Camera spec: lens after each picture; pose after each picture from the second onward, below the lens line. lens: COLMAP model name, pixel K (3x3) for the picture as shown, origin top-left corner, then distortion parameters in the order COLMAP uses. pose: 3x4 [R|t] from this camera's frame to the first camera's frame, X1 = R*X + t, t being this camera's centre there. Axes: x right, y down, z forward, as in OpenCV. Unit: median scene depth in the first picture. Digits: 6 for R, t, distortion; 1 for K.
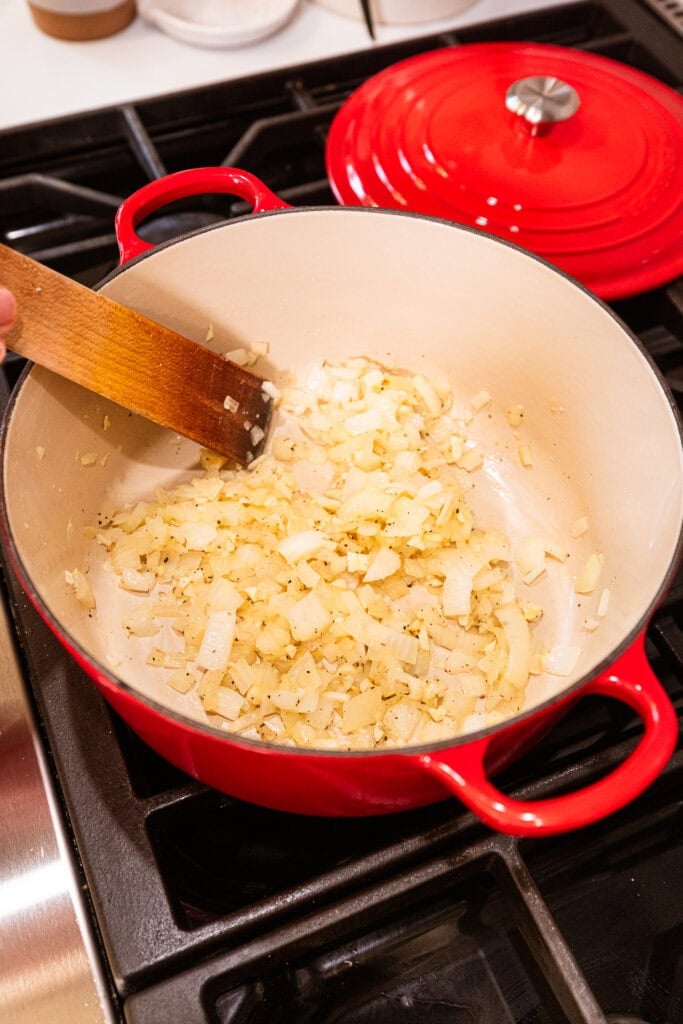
lens RADIAL K [[959.0, 0, 328.2], [0, 959.0, 509.9], [0, 0, 1]] dist [0.005093, 0.008481]
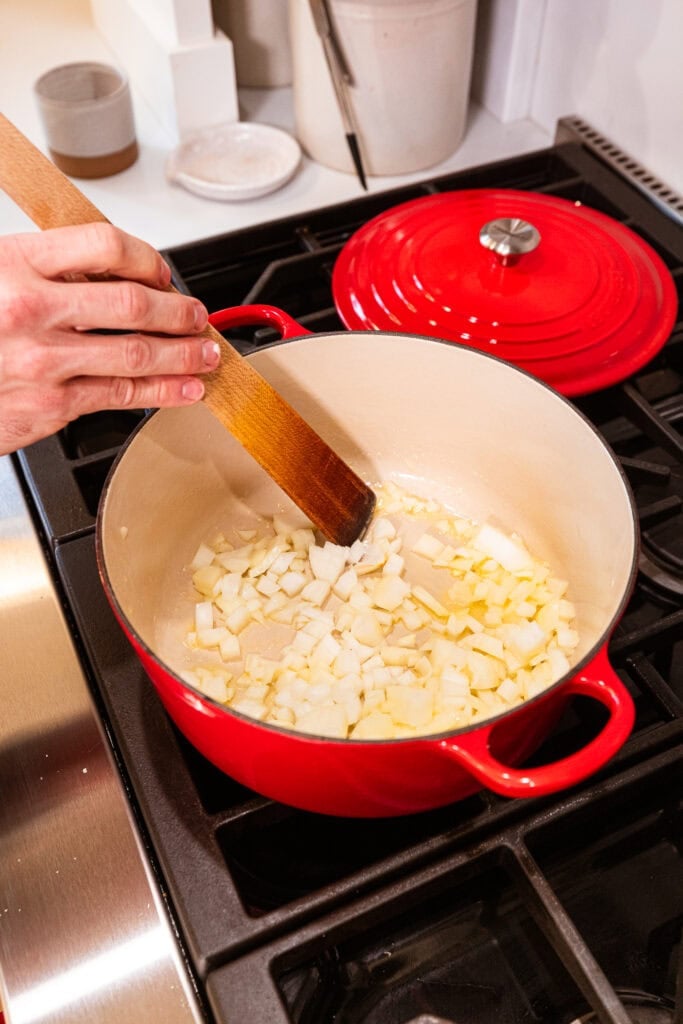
lens RADIAL K [[959.0, 0, 328.2], [0, 959.0, 509.9], [0, 0, 1]] dist [0.005093, 0.008481]
pose [[0.999141, -0.041396, 0.001768, -0.022416], [0.041333, 0.992833, -0.112135, 0.041973], [0.002887, 0.112112, 0.993691, -0.167274]]
